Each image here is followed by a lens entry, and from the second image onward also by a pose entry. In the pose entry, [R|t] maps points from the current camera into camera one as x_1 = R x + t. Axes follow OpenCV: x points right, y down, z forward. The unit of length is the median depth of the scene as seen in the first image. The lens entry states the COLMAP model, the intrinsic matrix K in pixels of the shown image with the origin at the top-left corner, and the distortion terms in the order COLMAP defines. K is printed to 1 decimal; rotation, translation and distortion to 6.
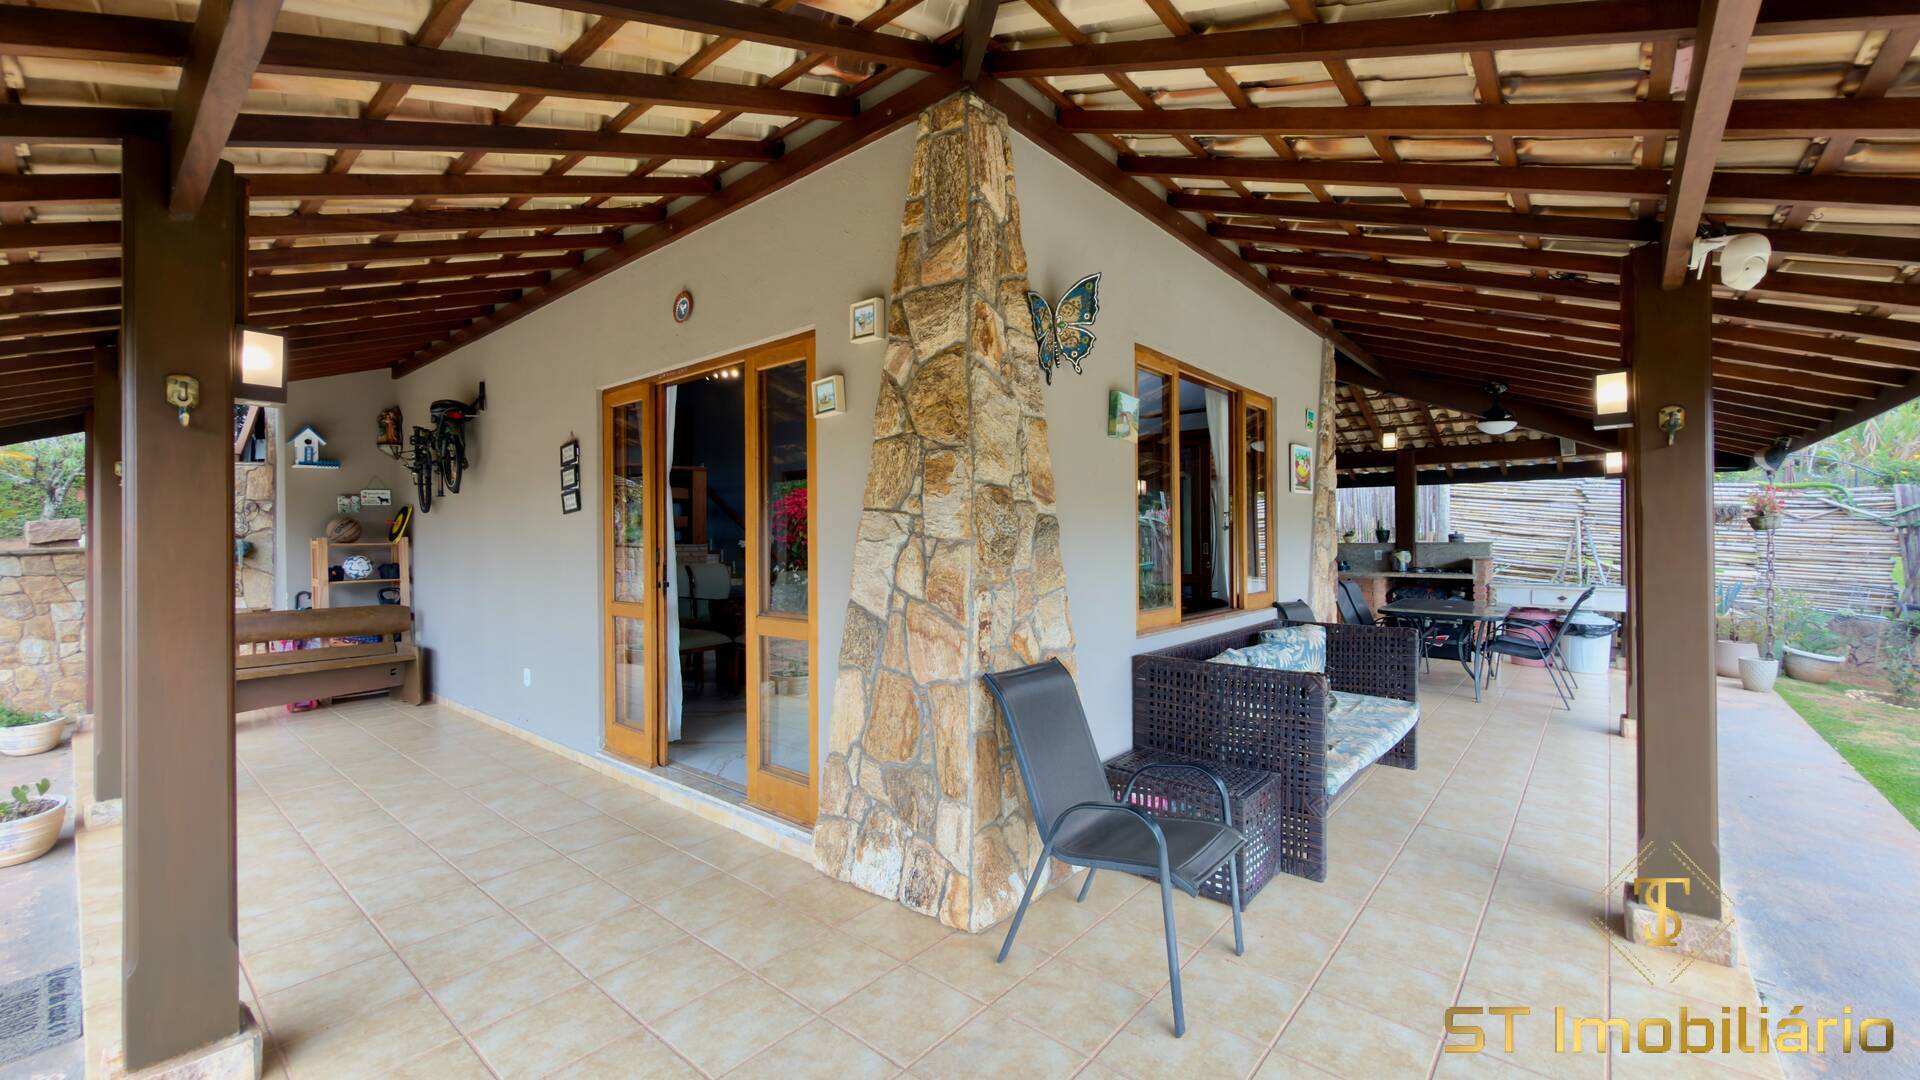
lens RADIAL K [[764.3, 0, 957.1], [0, 764.3, 539.2], [0, 0, 1]] dist [-0.000842, 0.000124]
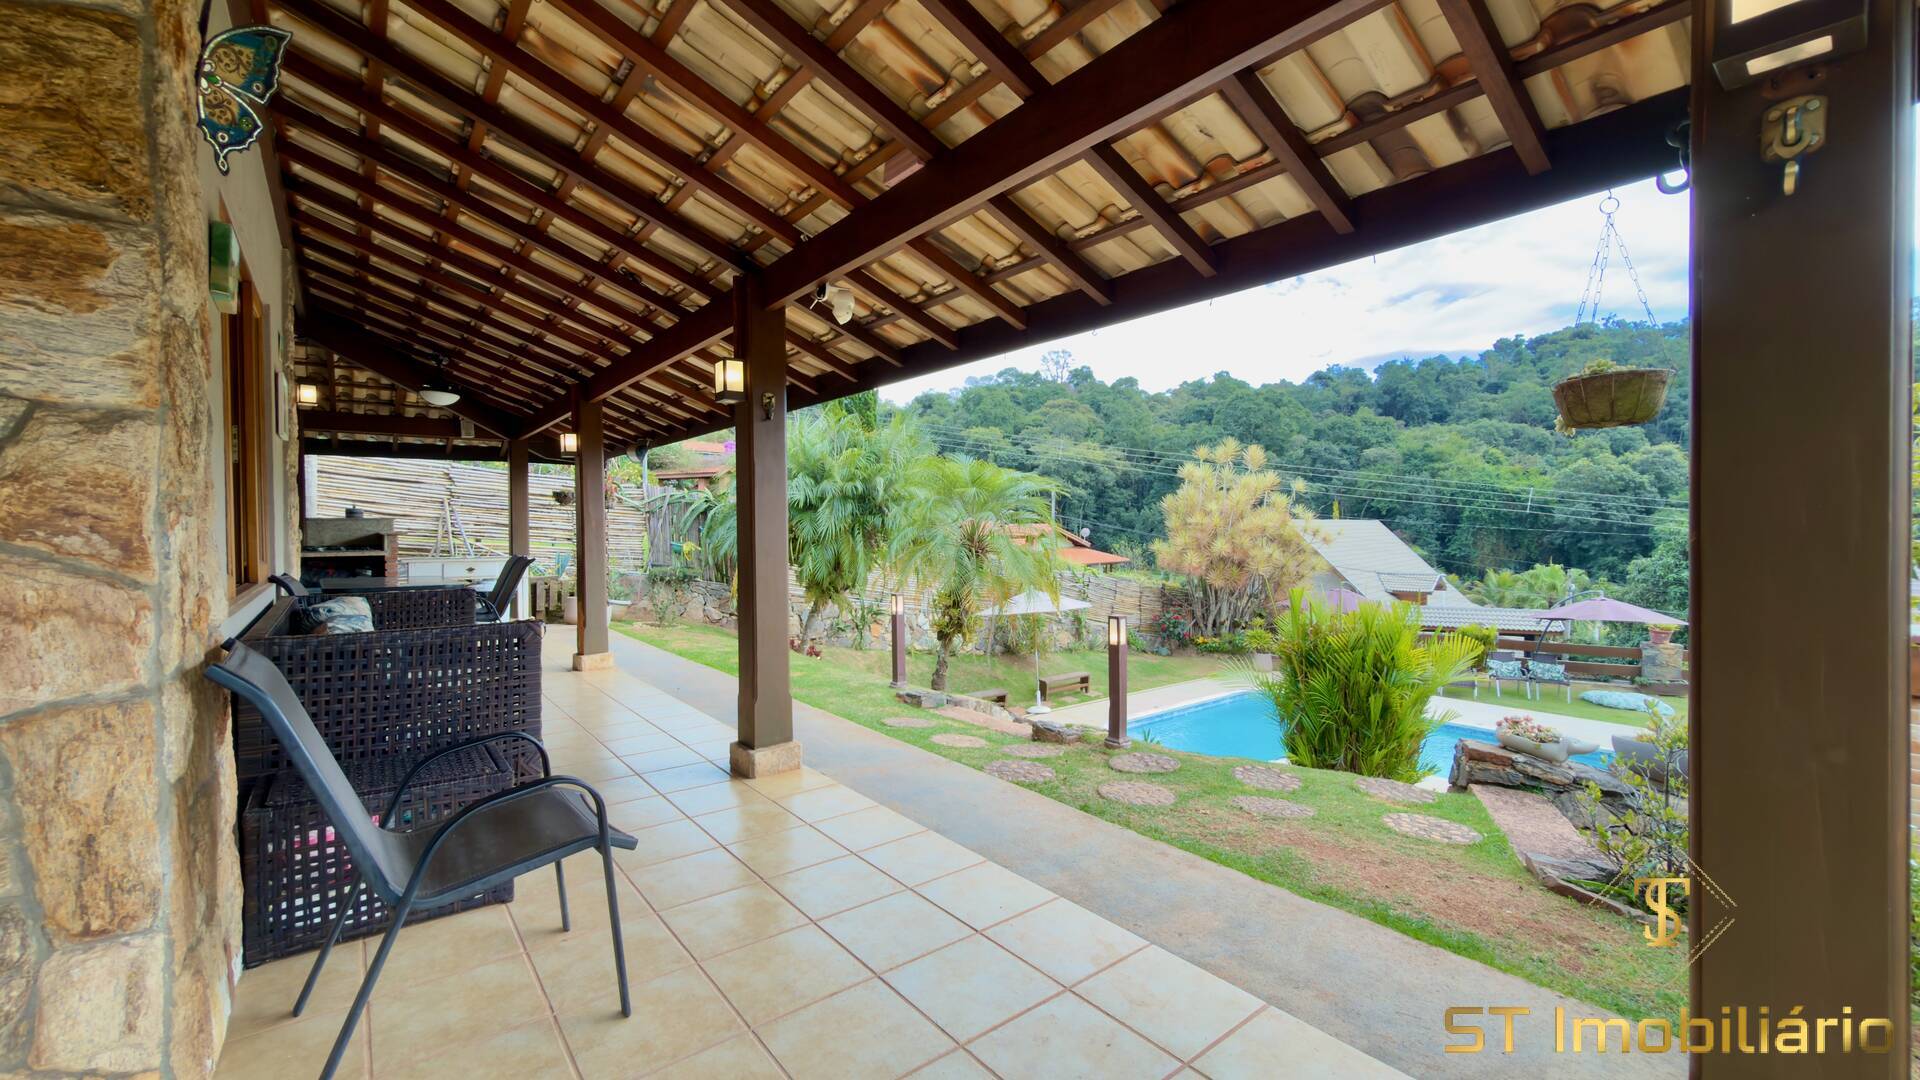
lens RADIAL K [[764.3, 0, 957.1], [0, 764.3, 539.2], [0, 0, 1]] dist [-0.000842, 0.000124]
pose [[0.187996, -0.011309, 0.982105, -0.364032], [0.007221, 0.999923, 0.010132, 0.079474], [-0.982143, 0.005187, 0.188063, 0.351241]]
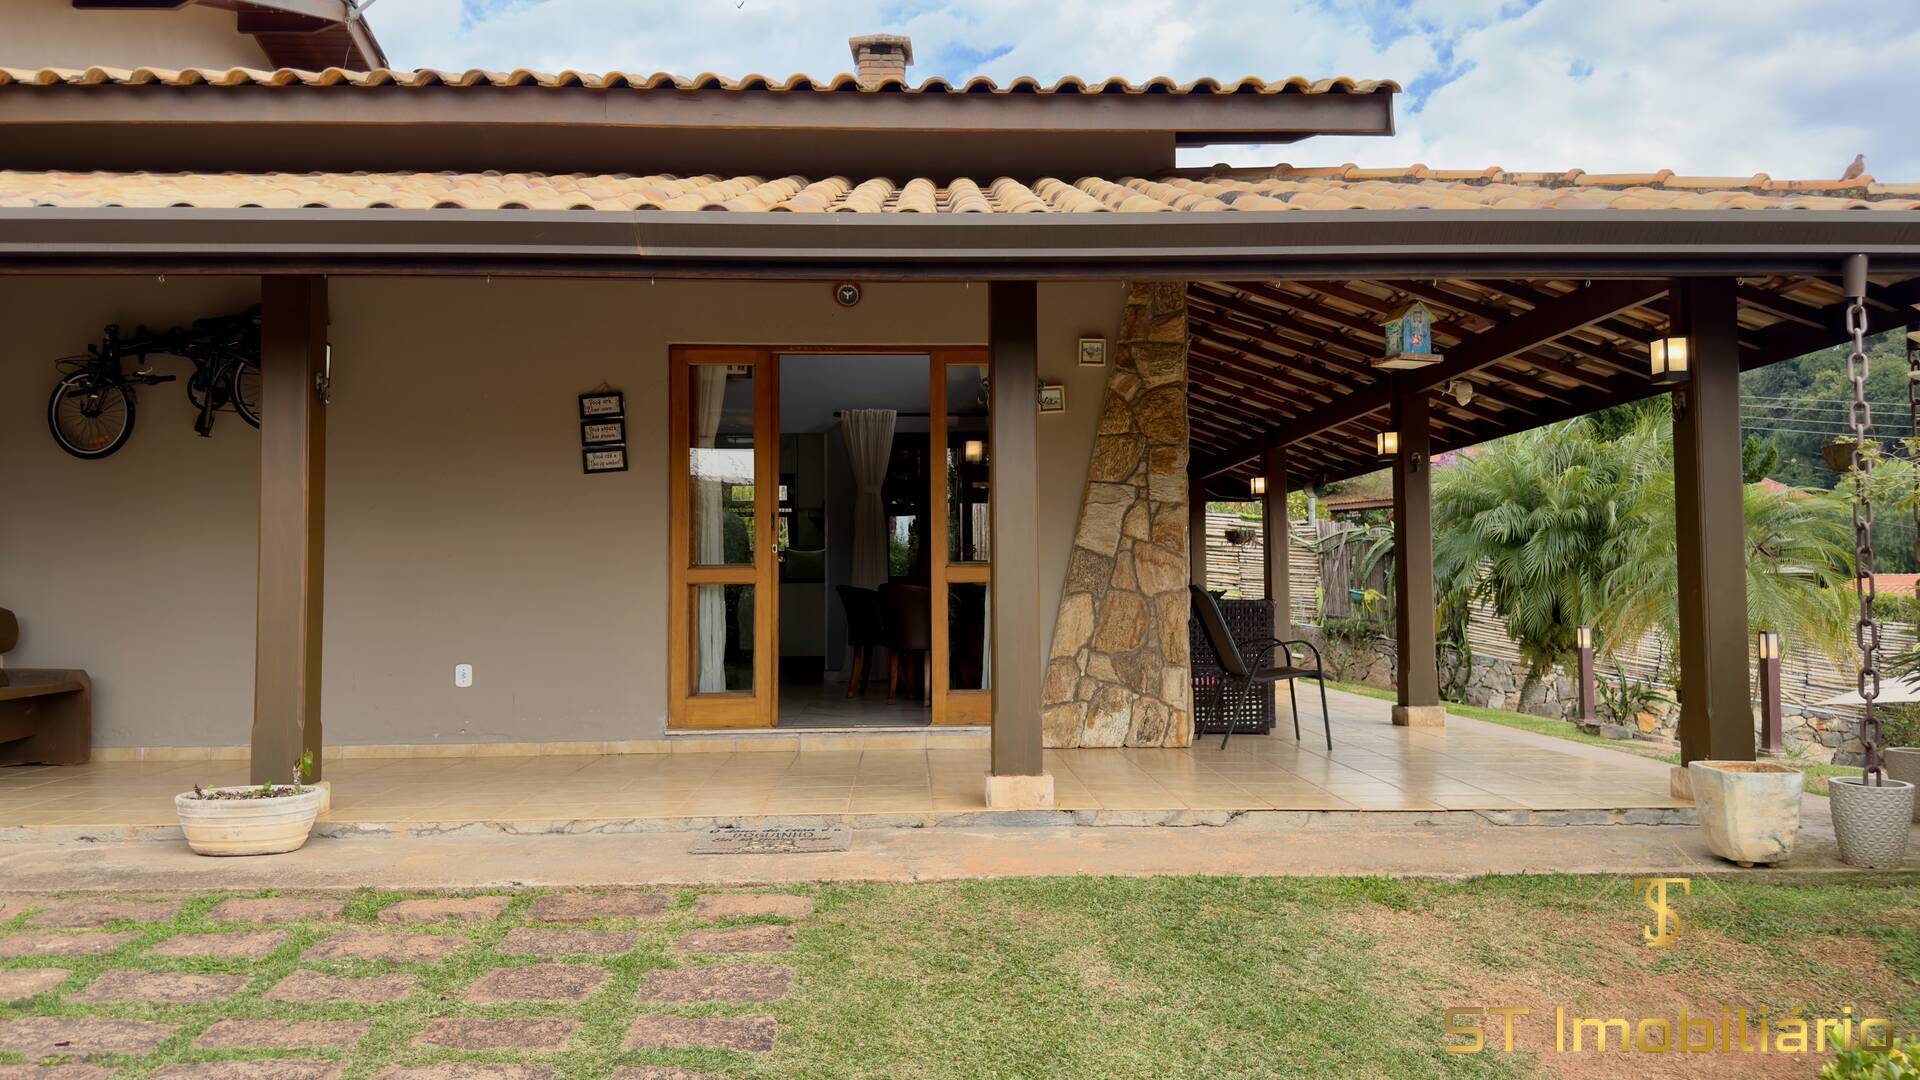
lens RADIAL K [[1340.1, 0, 960.0], [0, 1340.1, 540.0], [0, 0, 1]] dist [0.181534, -0.372623]
pose [[0.736286, 0.030245, 0.675995, -2.136096], [0.002747, 0.998859, -0.047682, 0.202426], [-0.676665, 0.036964, 0.735362, -0.735850]]
